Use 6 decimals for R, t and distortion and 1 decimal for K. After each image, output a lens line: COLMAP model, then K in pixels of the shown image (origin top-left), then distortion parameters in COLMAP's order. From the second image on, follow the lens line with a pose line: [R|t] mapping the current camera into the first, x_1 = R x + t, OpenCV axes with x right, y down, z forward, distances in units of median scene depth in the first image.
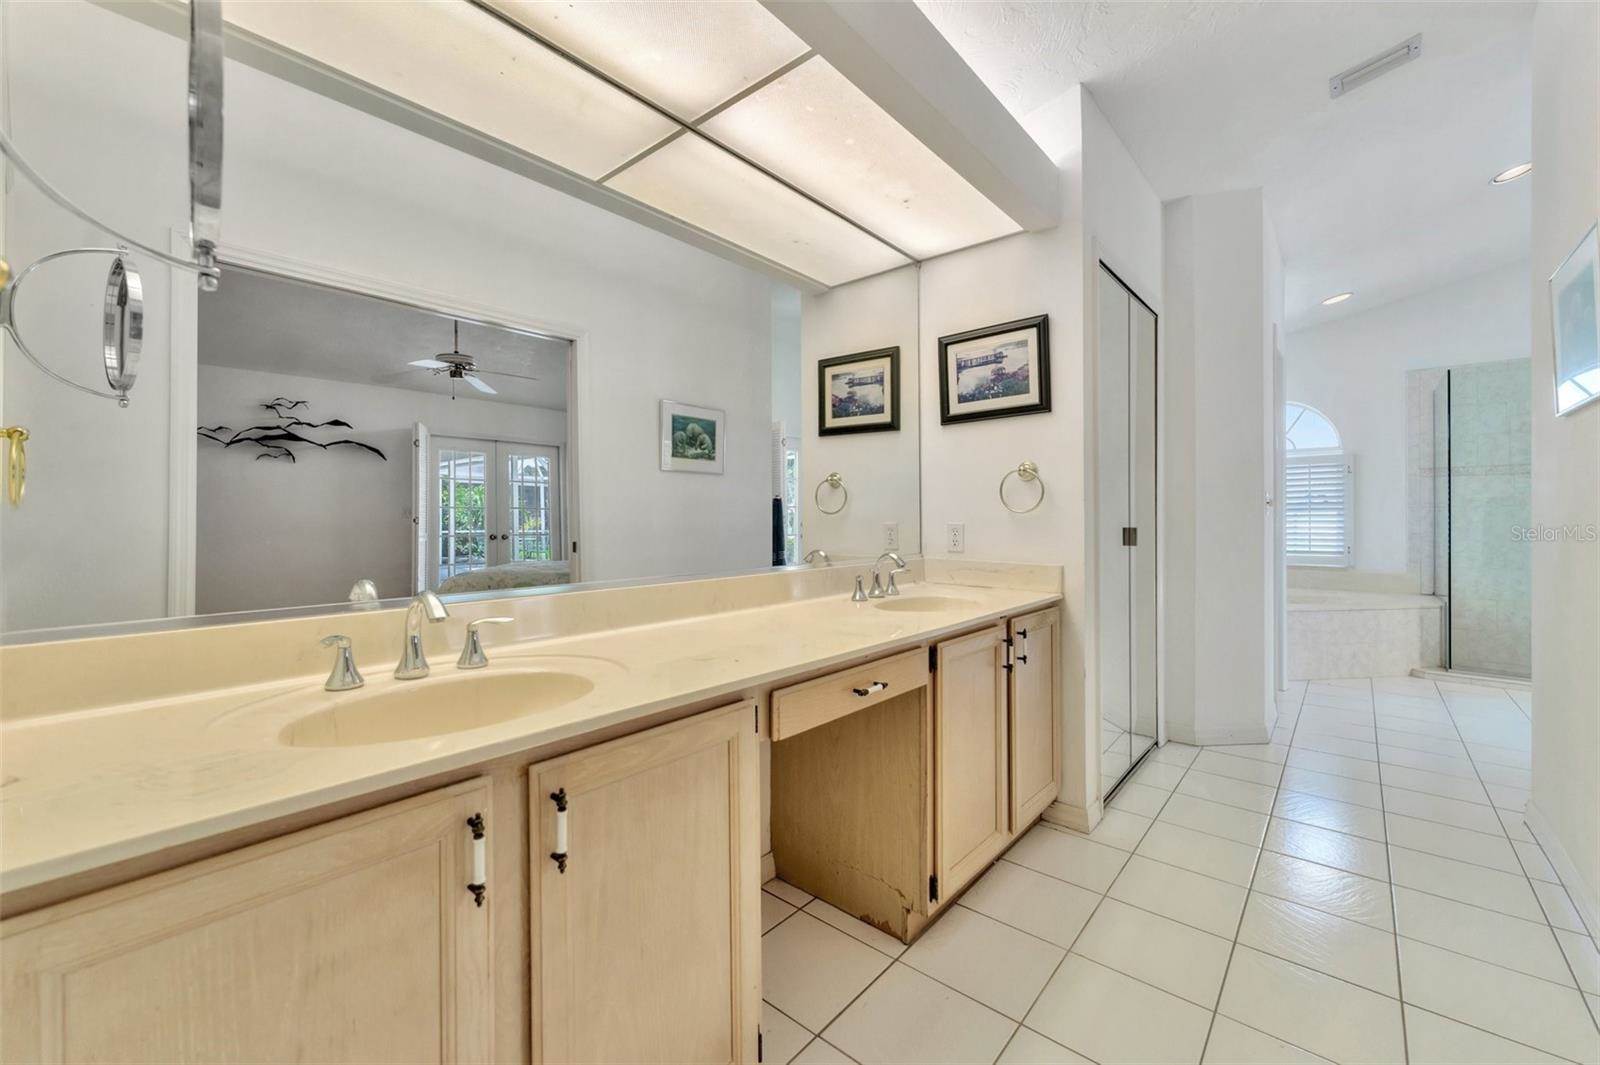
lens RADIAL K [[651.9, 0, 799.5], [0, 651.9, 512.6], [0, 0, 1]] dist [-0.000146, -0.000028]
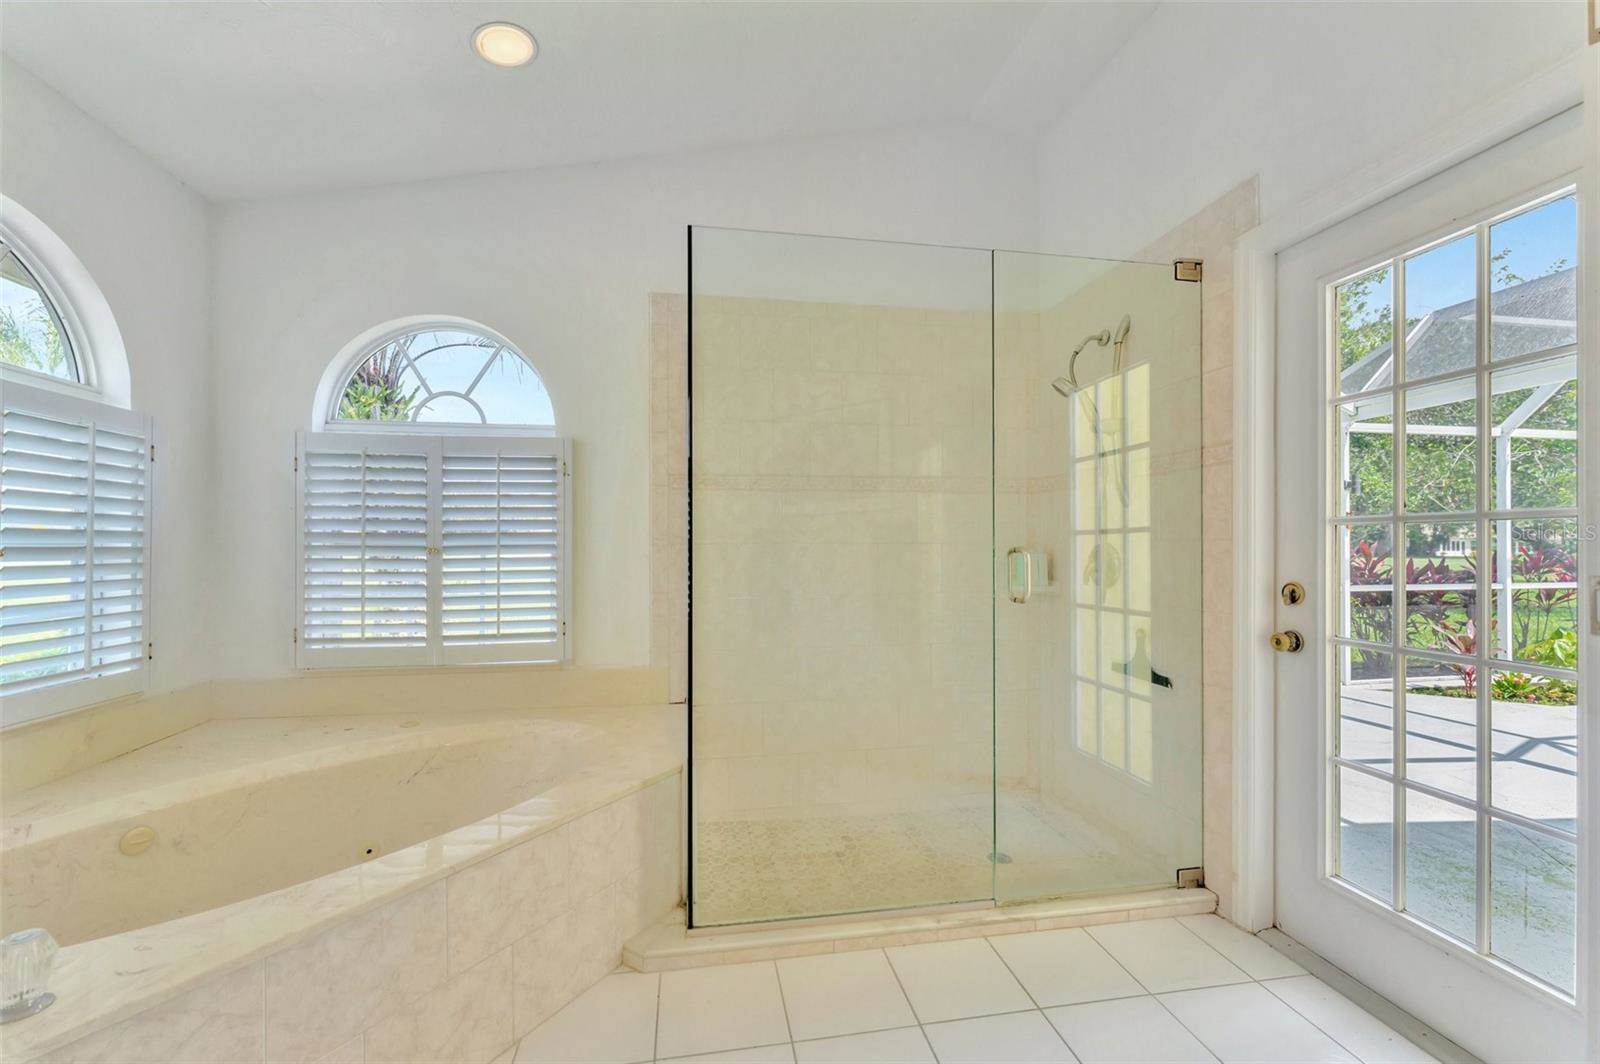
lens RADIAL K [[655.9, 0, 800.0], [0, 655.9, 532.0], [0, 0, 1]] dist [-0.000134, -0.000013]
pose [[0.635277, 0.010577, 0.772212, 0.587762], [0.002205, 0.999877, -0.015510, -0.009804], [-0.772282, 0.011556, 0.635175, 0.554611]]
